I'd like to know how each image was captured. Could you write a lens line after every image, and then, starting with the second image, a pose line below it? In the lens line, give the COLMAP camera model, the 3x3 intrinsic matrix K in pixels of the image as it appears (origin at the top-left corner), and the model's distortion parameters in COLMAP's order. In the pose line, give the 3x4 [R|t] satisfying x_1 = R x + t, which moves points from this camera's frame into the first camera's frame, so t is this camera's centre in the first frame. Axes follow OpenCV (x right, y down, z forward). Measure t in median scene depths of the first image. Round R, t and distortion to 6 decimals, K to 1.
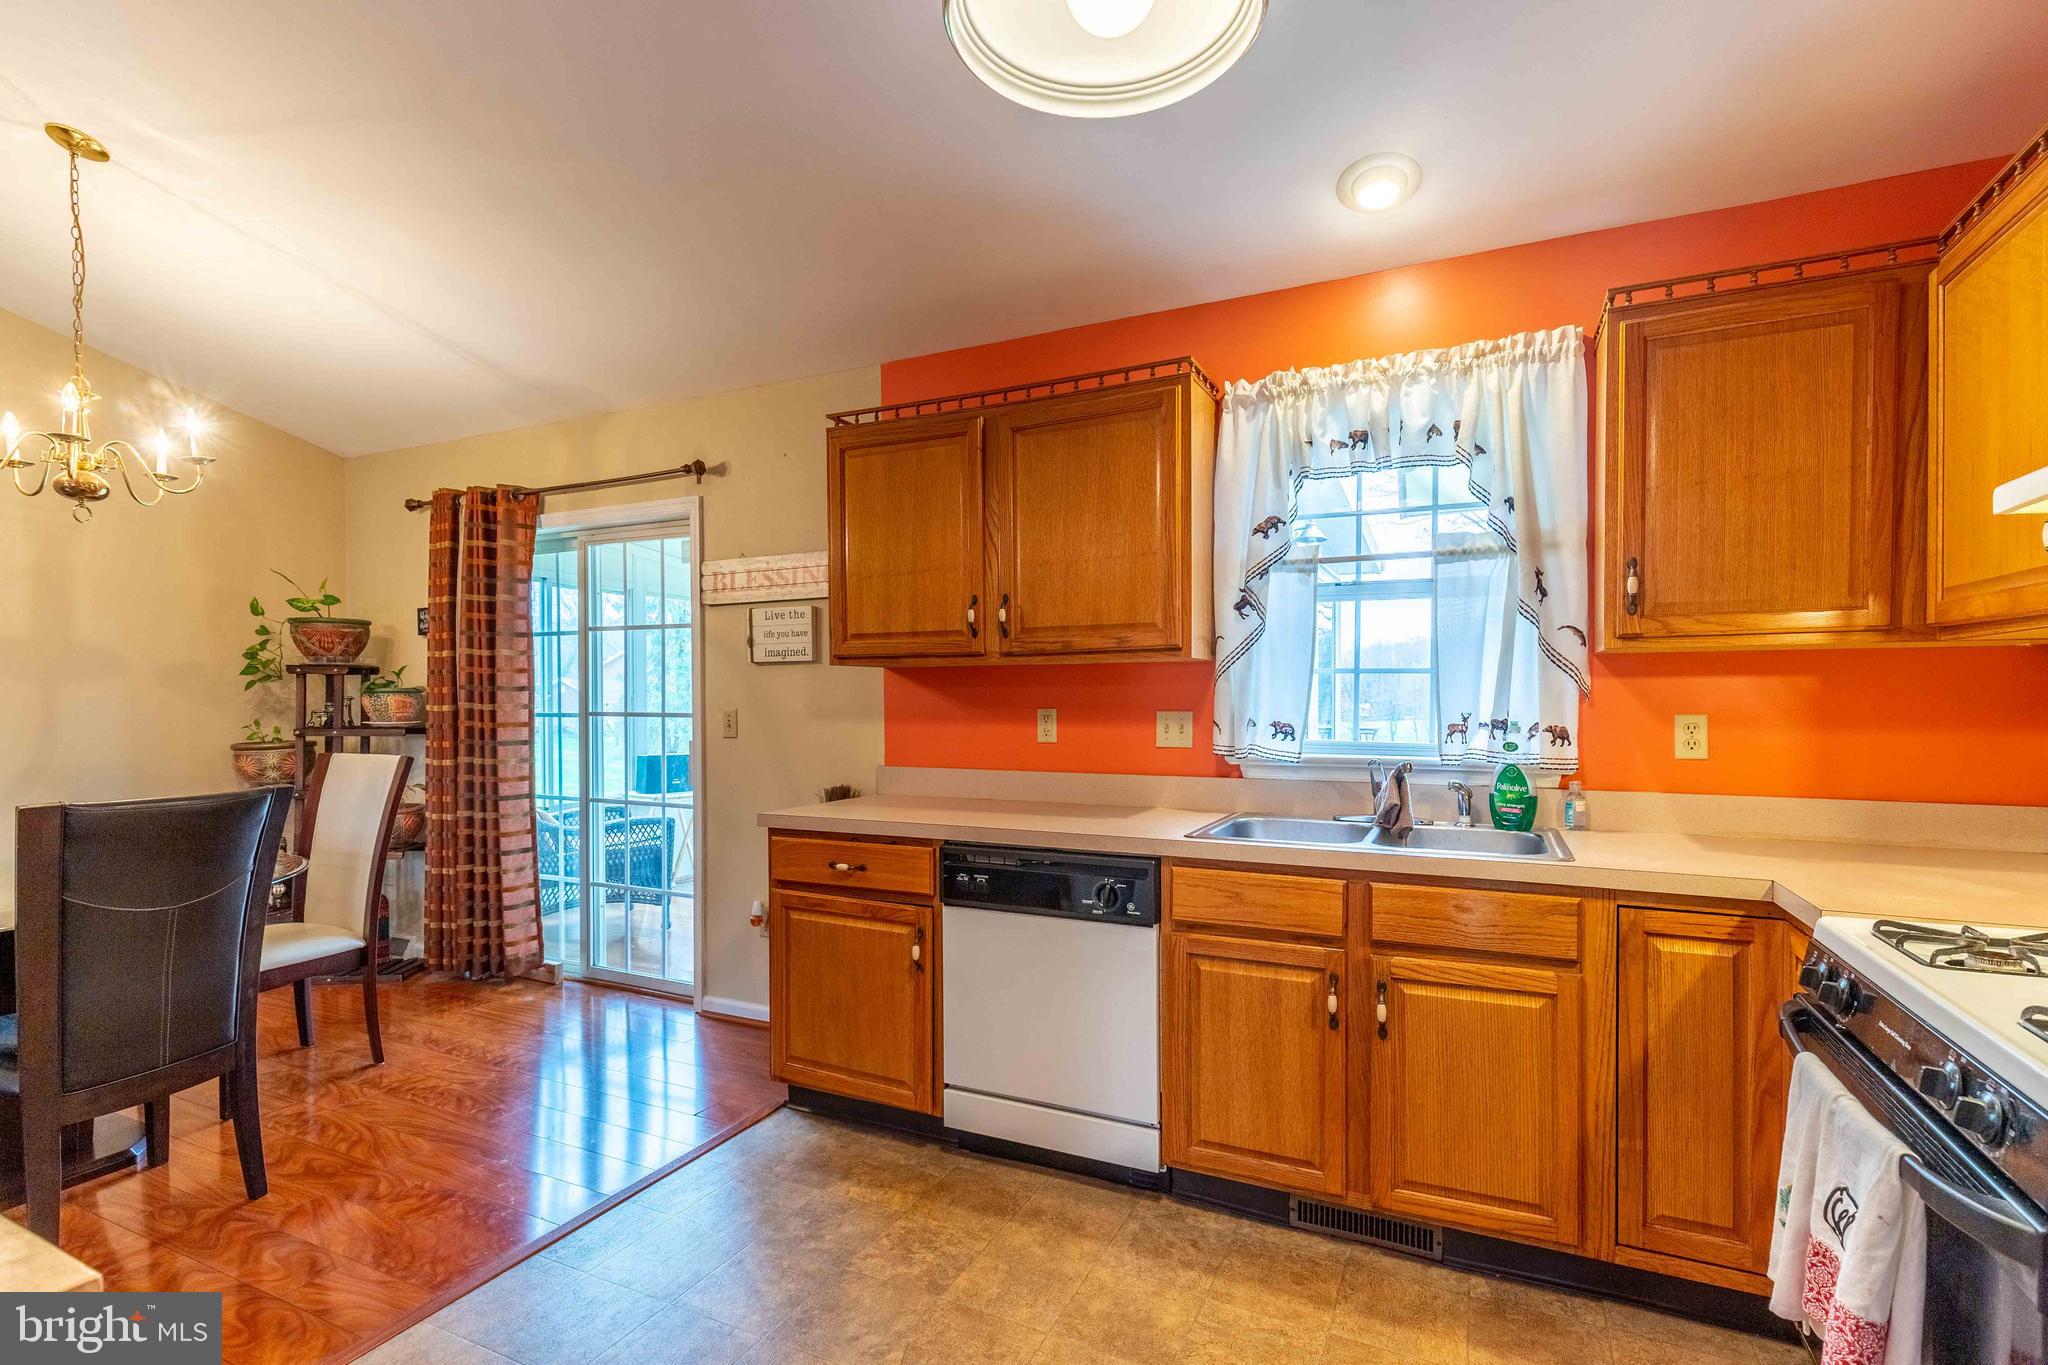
lens RADIAL K [[921.7, 0, 1051.3], [0, 921.7, 709.8], [0, 0, 1]] dist [0.008773, 0.000271]
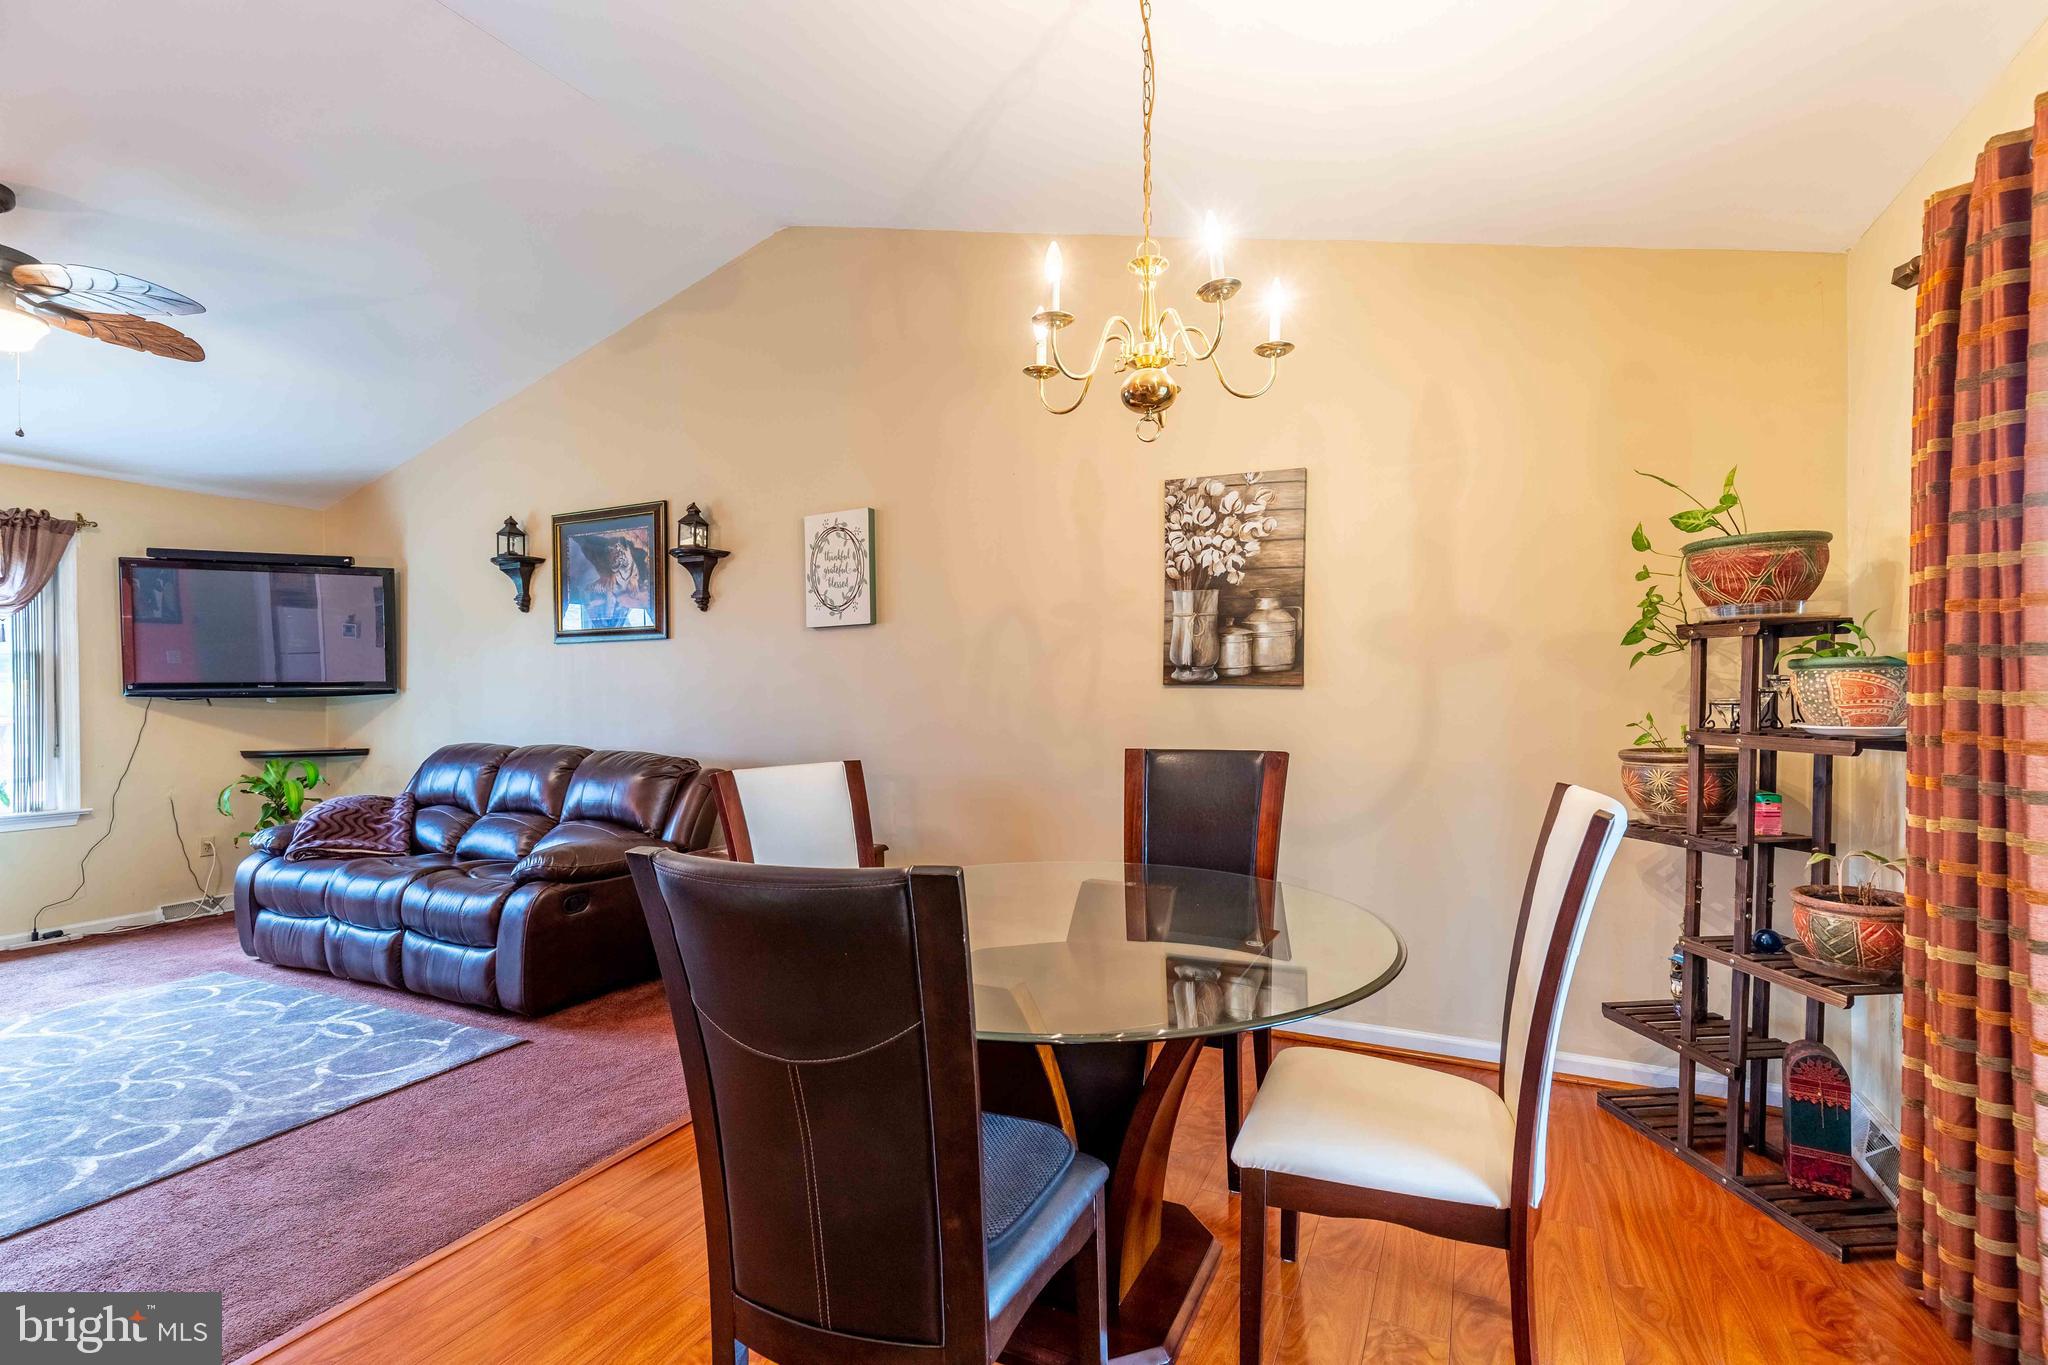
lens RADIAL K [[921.7, 0, 1026.1], [0, 921.7, 690.1], [0, 0, 1]] dist [0.008773, 0.000271]
pose [[-0.029064, 0.003592, -0.999571, -0.207417], [-0.000895, 0.999993, 0.003619, -0.007428], [0.999577, 0.001000, -0.029061, 0.595842]]
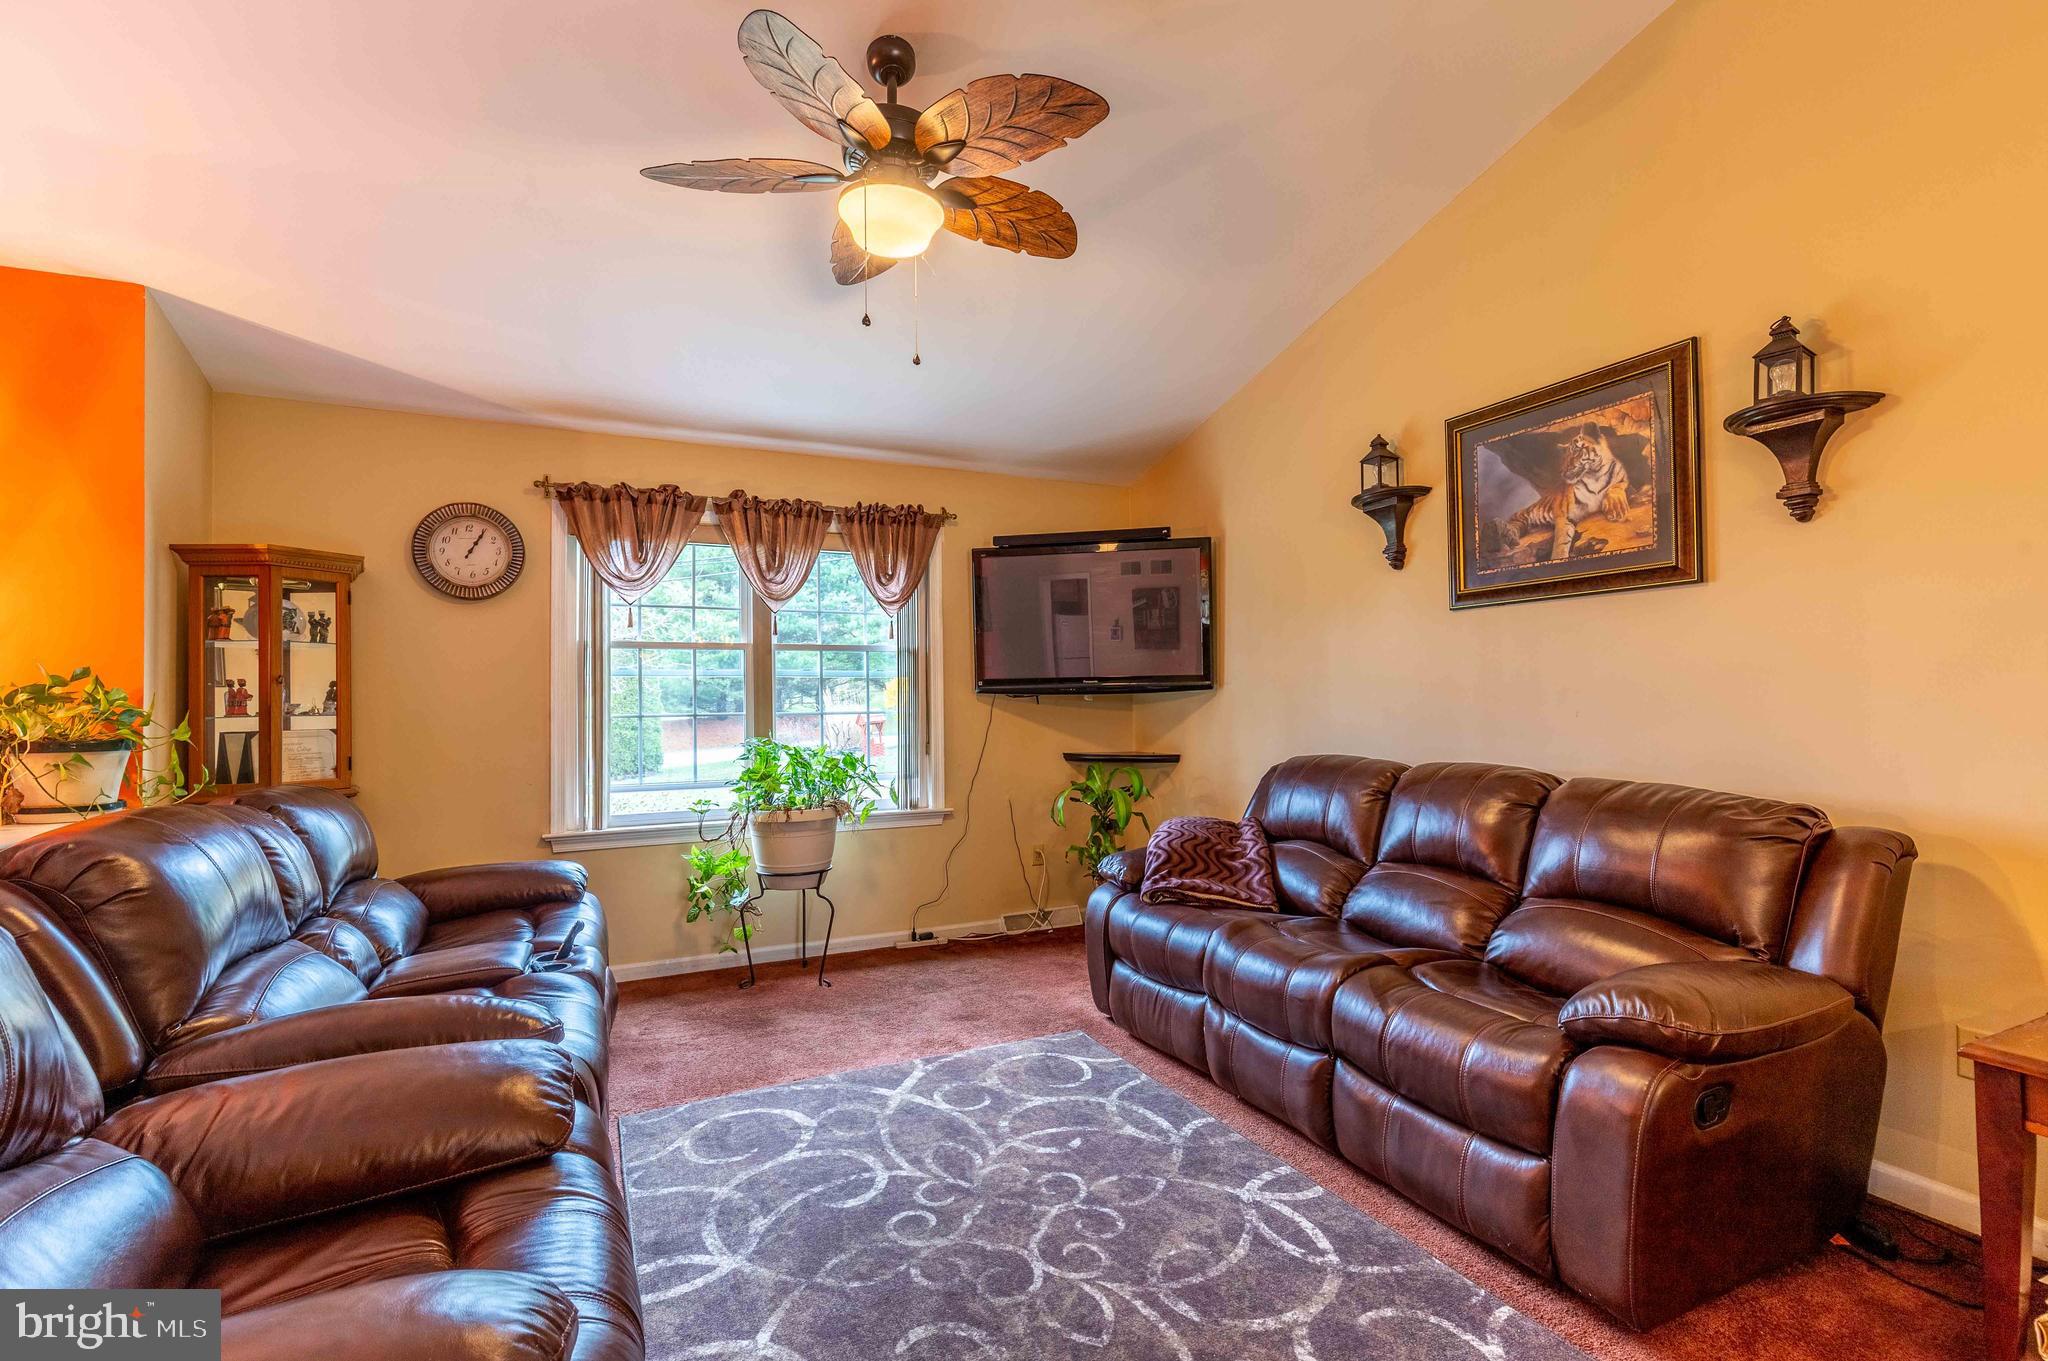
lens RADIAL K [[921.7, 0, 1026.3], [0, 921.7, 682.5], [0, 0, 1]] dist [0.008773, 0.000271]
pose [[-0.645214, -0.007029, -0.763970, -0.546238], [0.005333, 0.999892, -0.013704, 0.008866], [0.763984, -0.012916, -0.645106, 0.174925]]
